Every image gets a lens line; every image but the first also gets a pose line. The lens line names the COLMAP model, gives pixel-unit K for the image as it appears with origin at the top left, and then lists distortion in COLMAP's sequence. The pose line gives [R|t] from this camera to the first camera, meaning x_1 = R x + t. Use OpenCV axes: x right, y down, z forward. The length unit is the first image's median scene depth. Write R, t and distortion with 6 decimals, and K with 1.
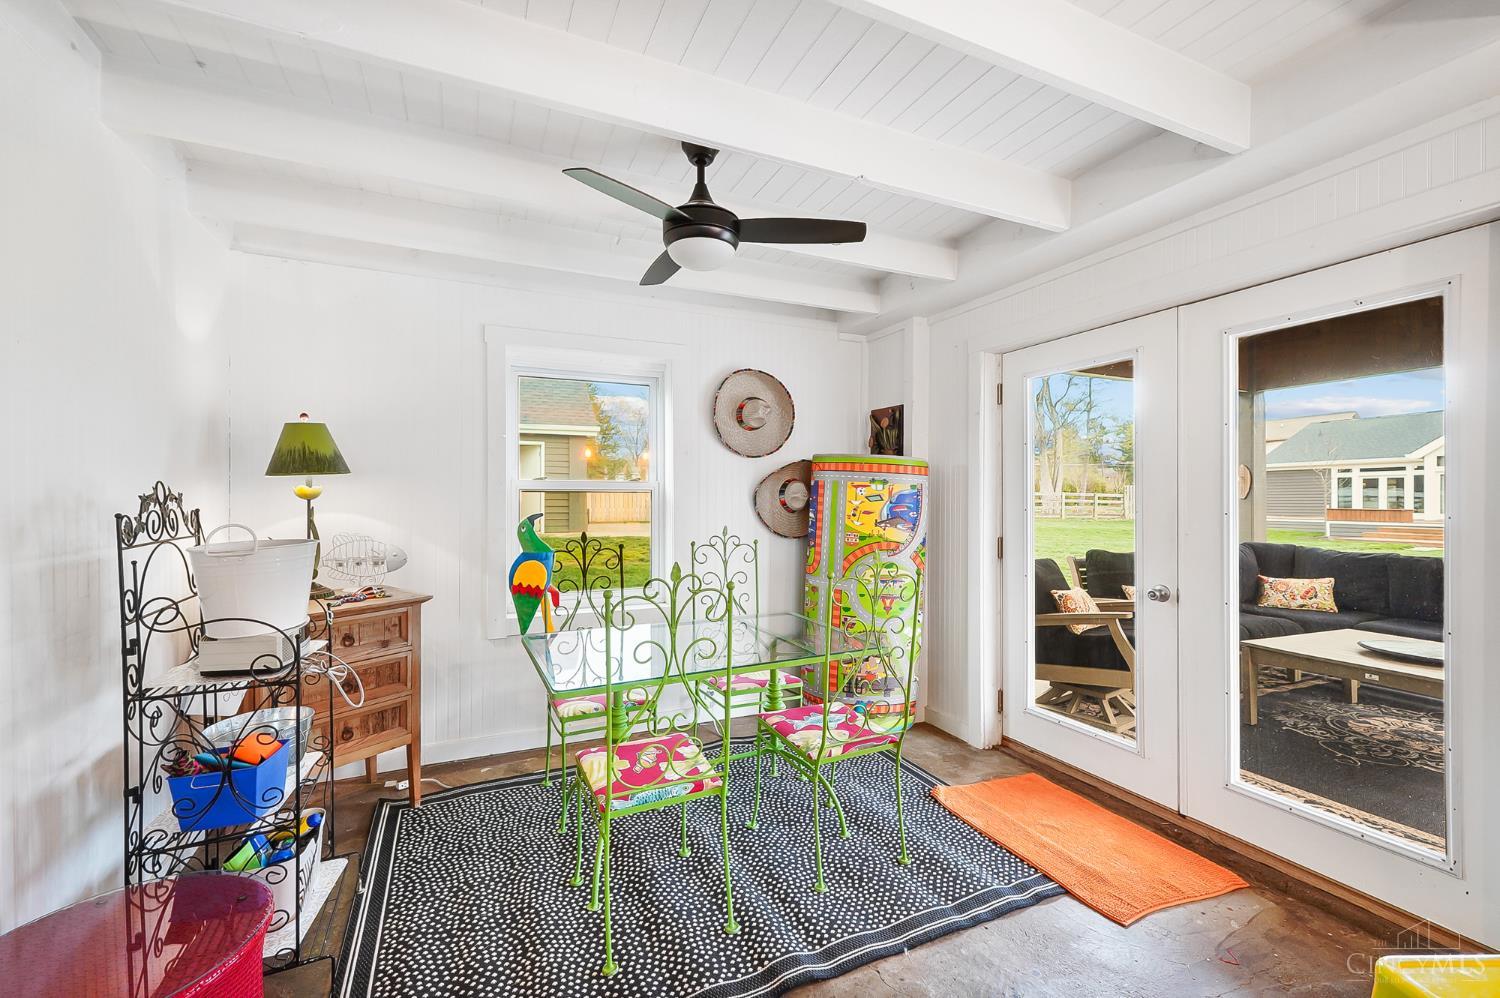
lens RADIAL K [[649.9, 0, 755.9], [0, 649.9, 507.3], [0, 0, 1]] dist [0.018890, 0.000356]
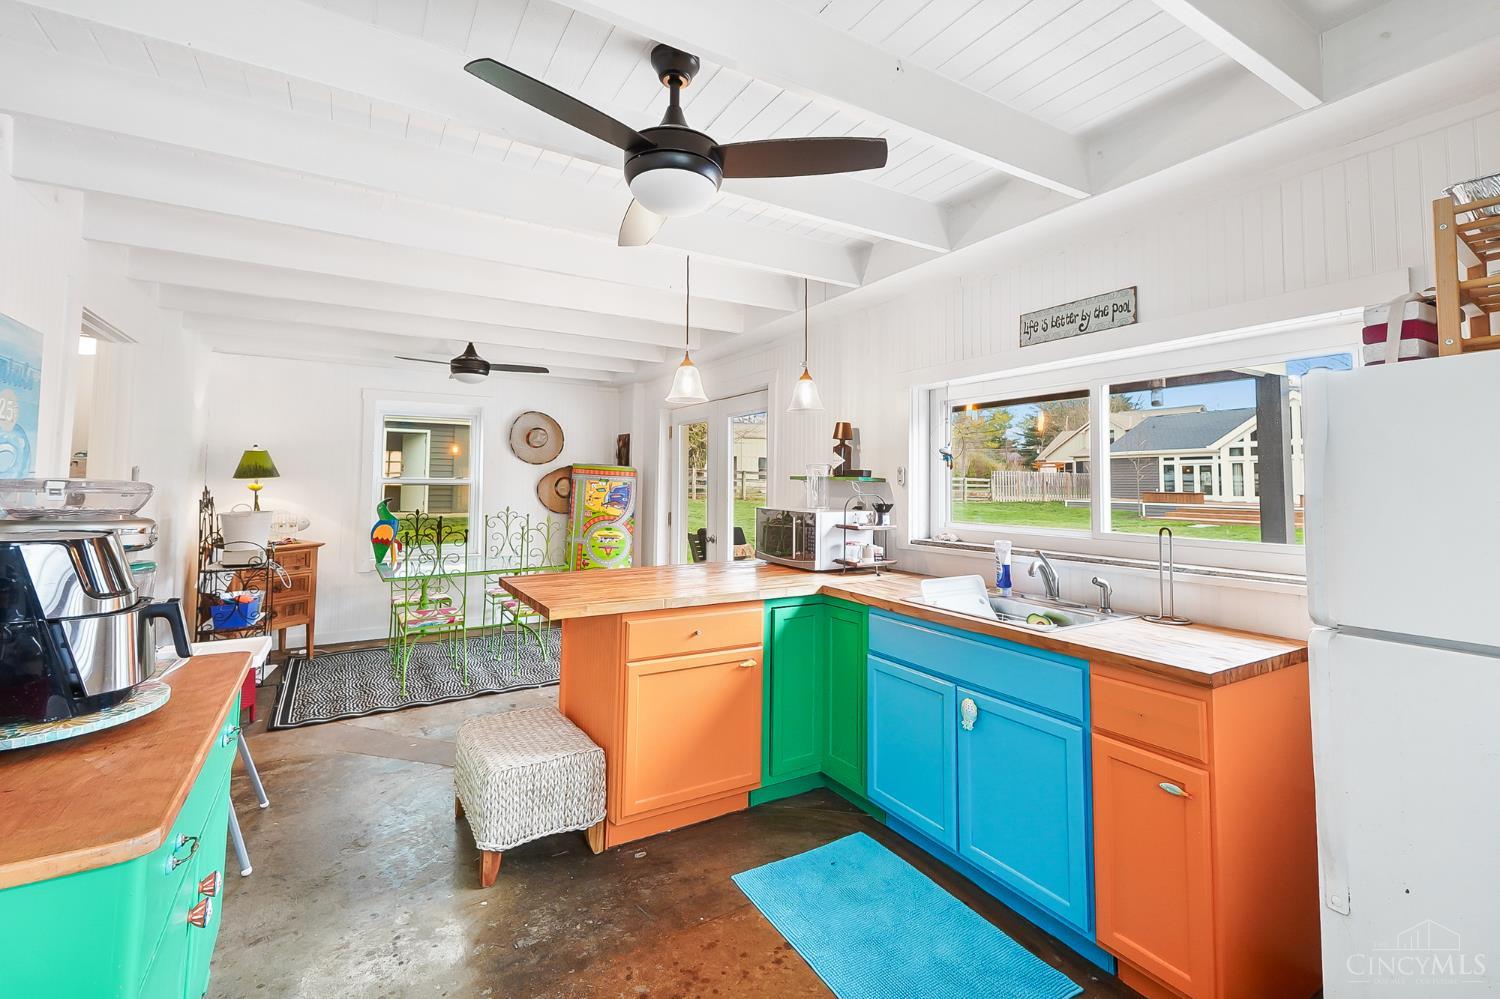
lens RADIAL K [[649.9, 0, 757.7], [0, 649.9, 456.8], [0, 0, 1]] dist [0.018890, 0.000356]
pose [[0.991802, 0.015284, 0.126870, 0.374617], [-0.009950, 0.999044, -0.042569, -0.032986], [-0.127400, 0.040958, 0.991005, -0.783221]]
